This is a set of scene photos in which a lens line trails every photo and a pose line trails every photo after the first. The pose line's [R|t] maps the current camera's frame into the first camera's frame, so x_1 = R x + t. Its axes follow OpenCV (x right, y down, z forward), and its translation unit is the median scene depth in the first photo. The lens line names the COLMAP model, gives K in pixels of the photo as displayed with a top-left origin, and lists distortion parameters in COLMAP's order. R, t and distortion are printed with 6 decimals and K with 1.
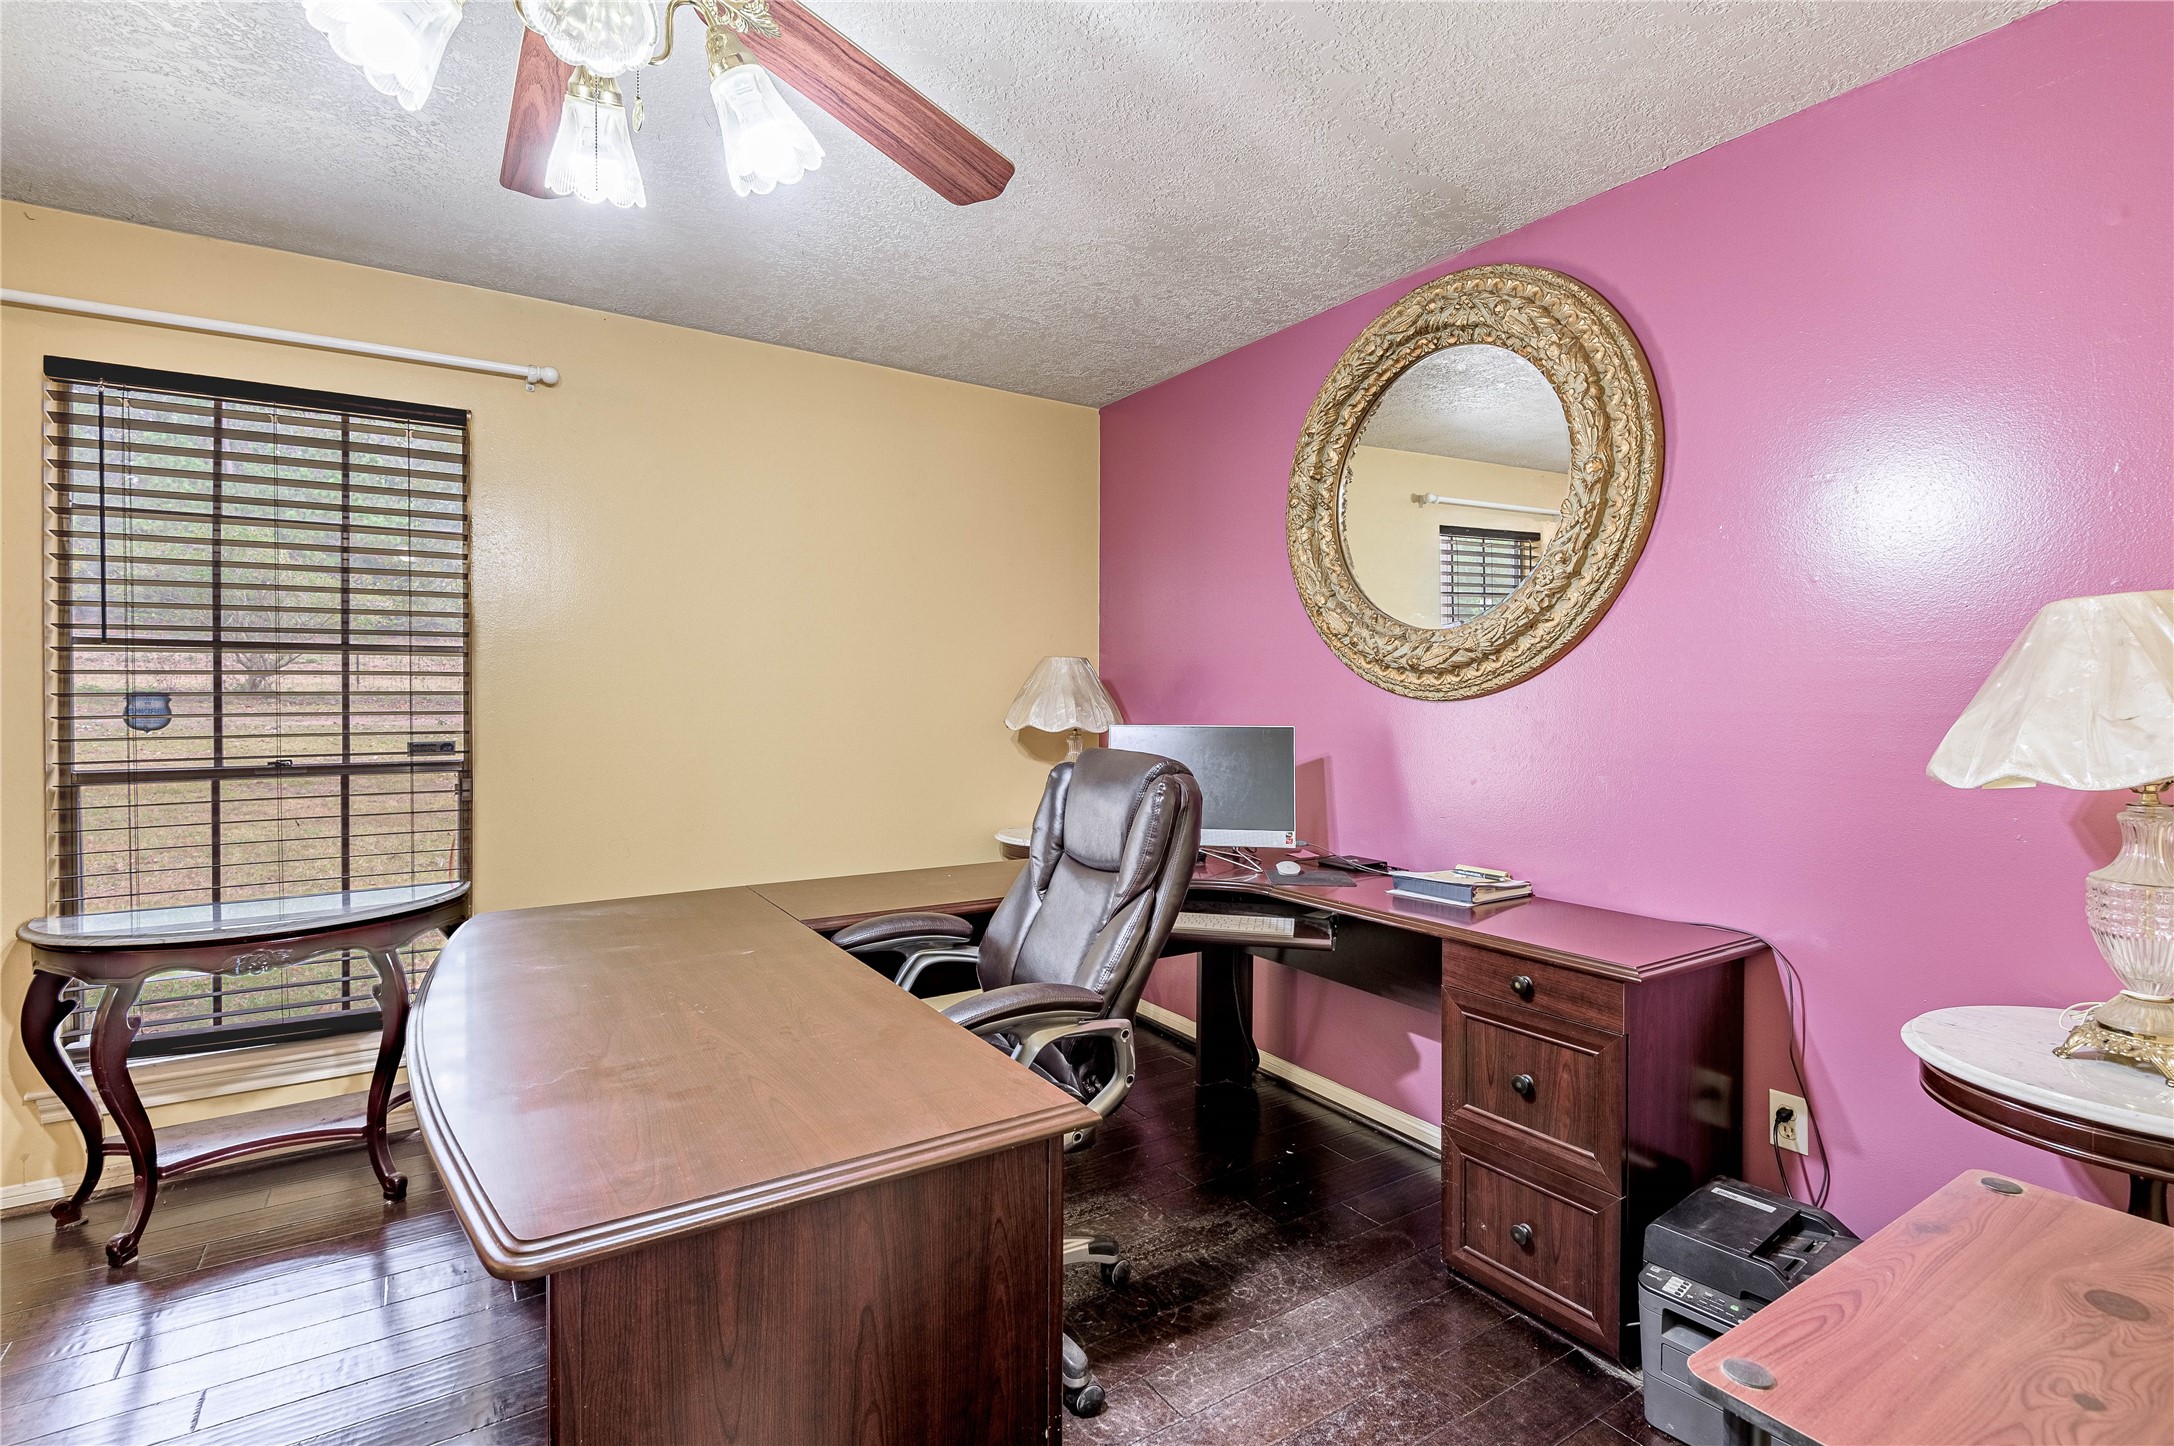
lens RADIAL K [[1031.6, 0, 1094.8], [0, 1031.6, 730.6], [0, 0, 1]] dist [0.030076, -0.022037]
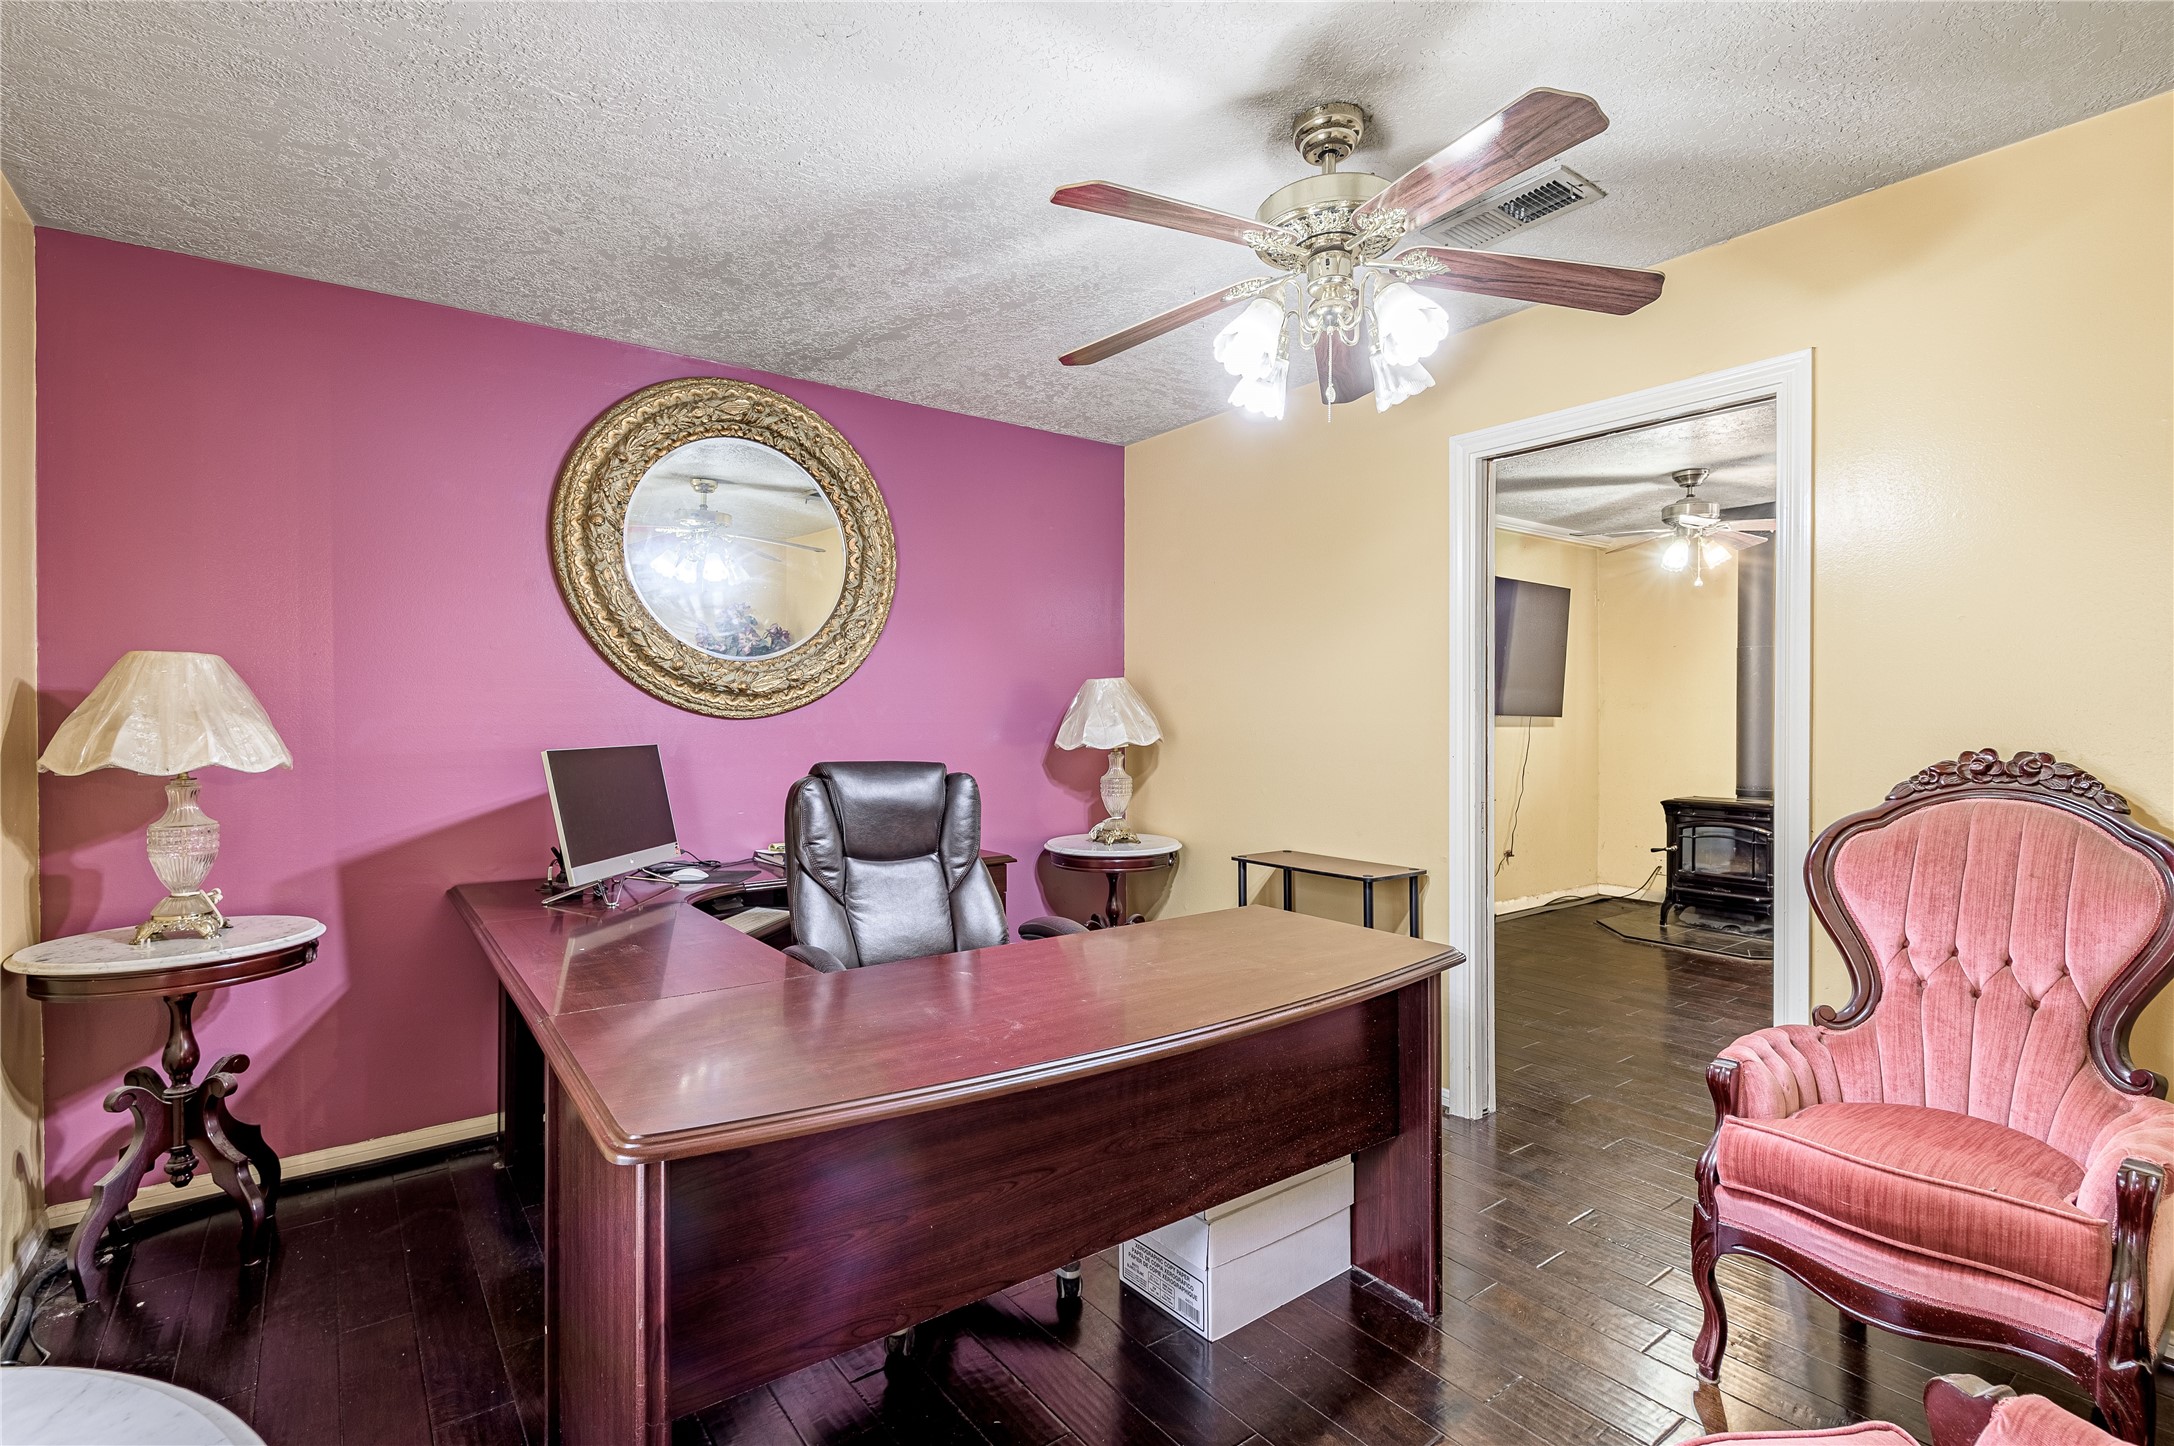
lens RADIAL K [[1031.6, 0, 1094.8], [0, 1031.6, 730.6], [0, 0, 1]] dist [0.030076, -0.022037]
pose [[-0.066204, -0.021027, 0.997585, -0.946983], [0.042269, 0.998821, 0.023859, -0.027268], [-0.996910, 0.043746, -0.065237, 0.682275]]
